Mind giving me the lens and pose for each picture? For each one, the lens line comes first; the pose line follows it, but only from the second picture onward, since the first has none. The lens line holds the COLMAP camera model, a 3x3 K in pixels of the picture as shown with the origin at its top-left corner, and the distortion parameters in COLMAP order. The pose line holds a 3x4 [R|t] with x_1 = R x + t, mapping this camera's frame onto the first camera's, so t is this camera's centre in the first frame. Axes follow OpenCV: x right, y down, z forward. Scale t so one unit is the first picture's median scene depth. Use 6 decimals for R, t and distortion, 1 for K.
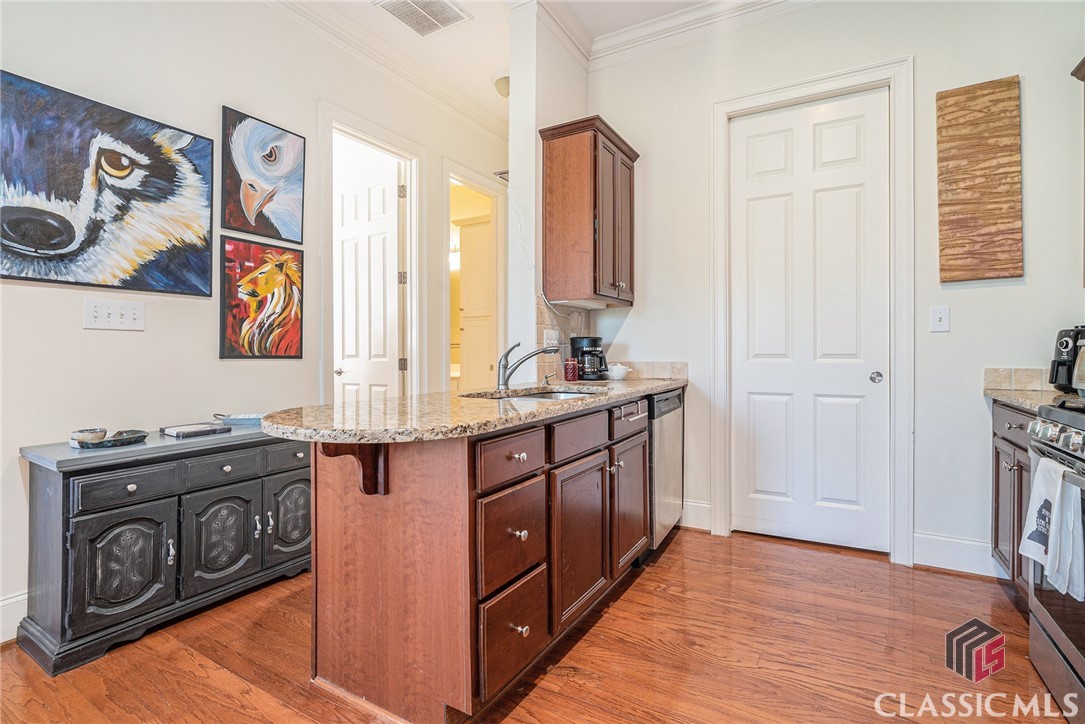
lens RADIAL K [[514.2, 0, 519.1], [0, 514.2, 354.2], [0, 0, 1]] dist [-0.021029, 0.001509]
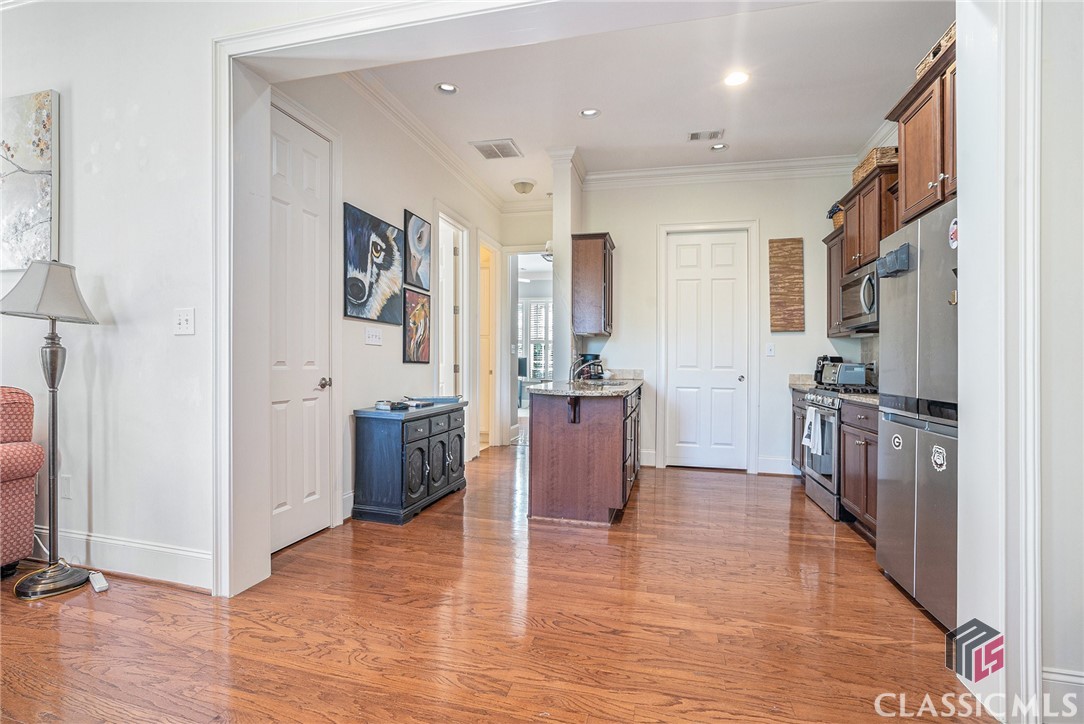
lens RADIAL K [[498.4, 0, 503.7], [0, 498.4, 347.8], [0, 0, 1]] dist [-0.043616, -0.000059]
pose [[0.971330, 0.026696, 0.236233, -0.688812], [-0.018996, 0.999213, -0.034812, 0.011552], [-0.236976, 0.029326, 0.971073, -0.676838]]
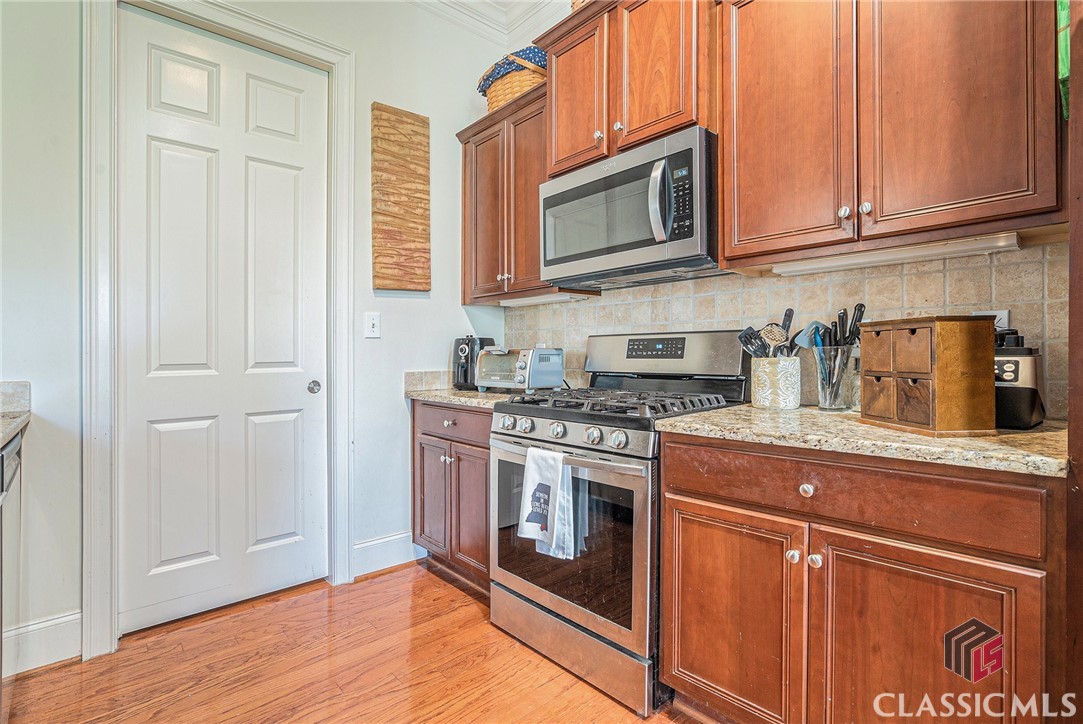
lens RADIAL K [[528.0, 0, 545.5], [0, 528.0, 350.3], [0, 0, 1]] dist [-0.053492, 0.036286]
pose [[0.295941, 0.015321, 0.955083, -0.065727], [0.008047, 0.999796, -0.018532, 0.004341], [-0.955172, 0.013170, 0.295757, 0.371696]]
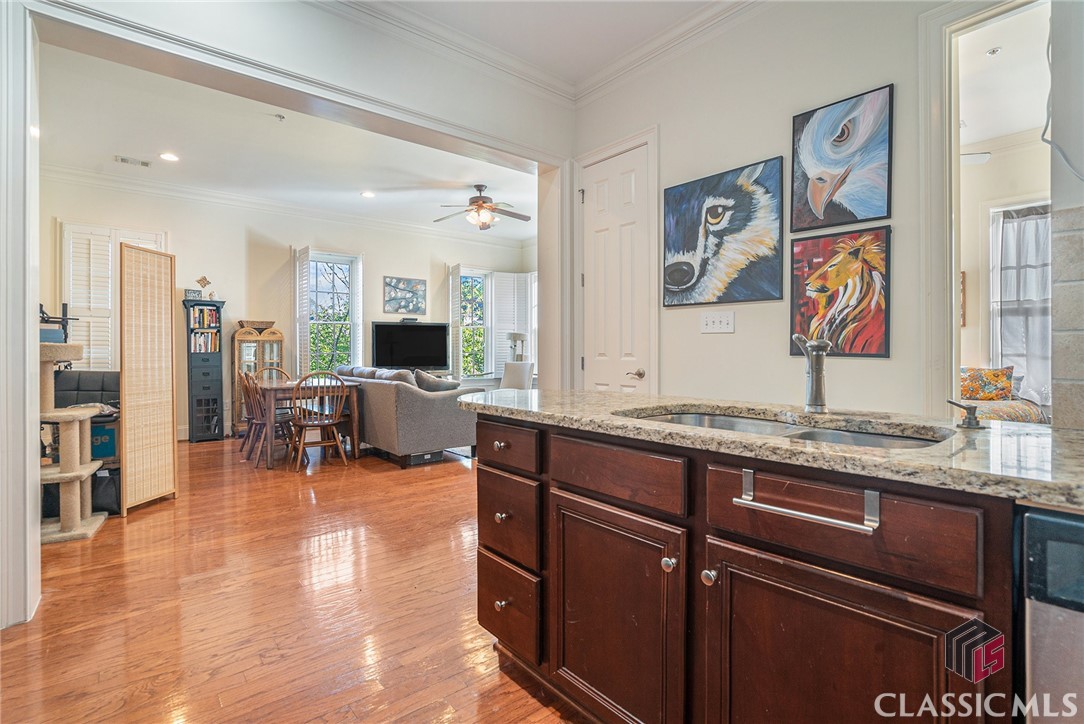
lens RADIAL K [[528.5, 0, 546.0], [0, 528.5, 350.3], [0, 0, 1]] dist [-0.053492, 0.036286]
pose [[-0.306305, 0.004768, -0.951921, 0.653912], [-0.004653, 0.999968, 0.006506, -0.007449], [0.951922, 0.006422, -0.306273, 0.899362]]
